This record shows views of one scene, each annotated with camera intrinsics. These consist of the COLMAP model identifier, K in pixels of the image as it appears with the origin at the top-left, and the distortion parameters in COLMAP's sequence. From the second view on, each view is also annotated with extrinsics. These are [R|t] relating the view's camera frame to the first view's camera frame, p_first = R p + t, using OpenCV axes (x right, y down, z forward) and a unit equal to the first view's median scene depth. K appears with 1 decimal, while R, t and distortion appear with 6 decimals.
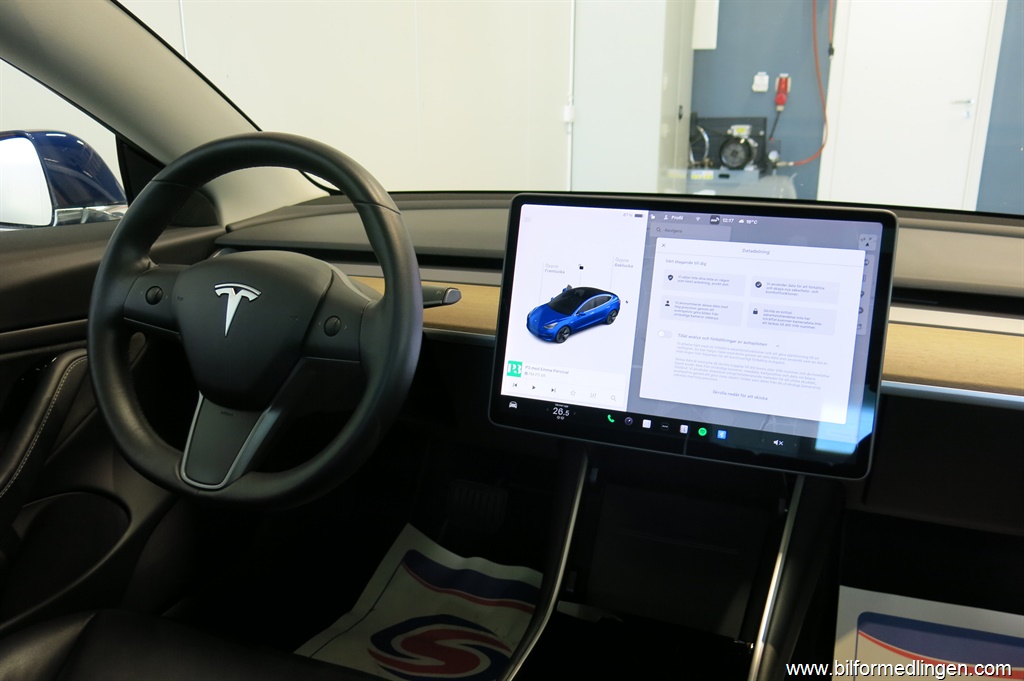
lens RADIAL K [[860.1, 0, 512.0], [0, 860.1, 340.5], [0, 0, 1]] dist [-0.000359, 0.000937]
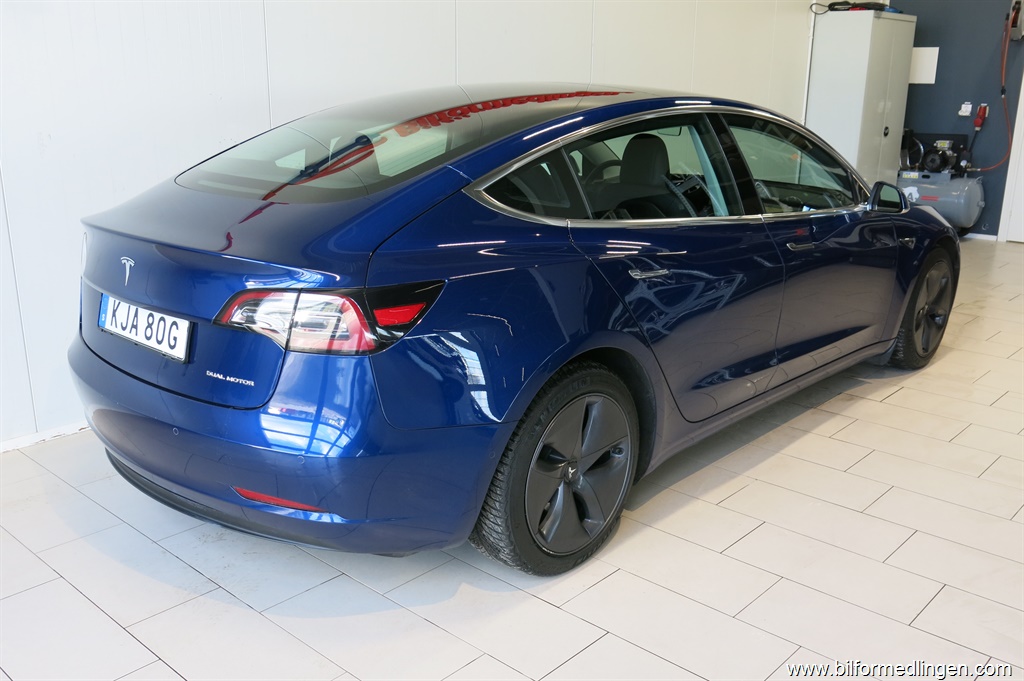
lens RADIAL K [[926.2, 0, 512.0], [0, 926.2, 340.5], [0, 0, 1]] dist [-0.011996, -0.007218]
pose [[0.932904, 0.105389, -0.344360, 0.163702], [-0.104633, 0.994293, 0.020835, 0.110694], [0.344590, 0.016594, 0.938606, -0.623539]]
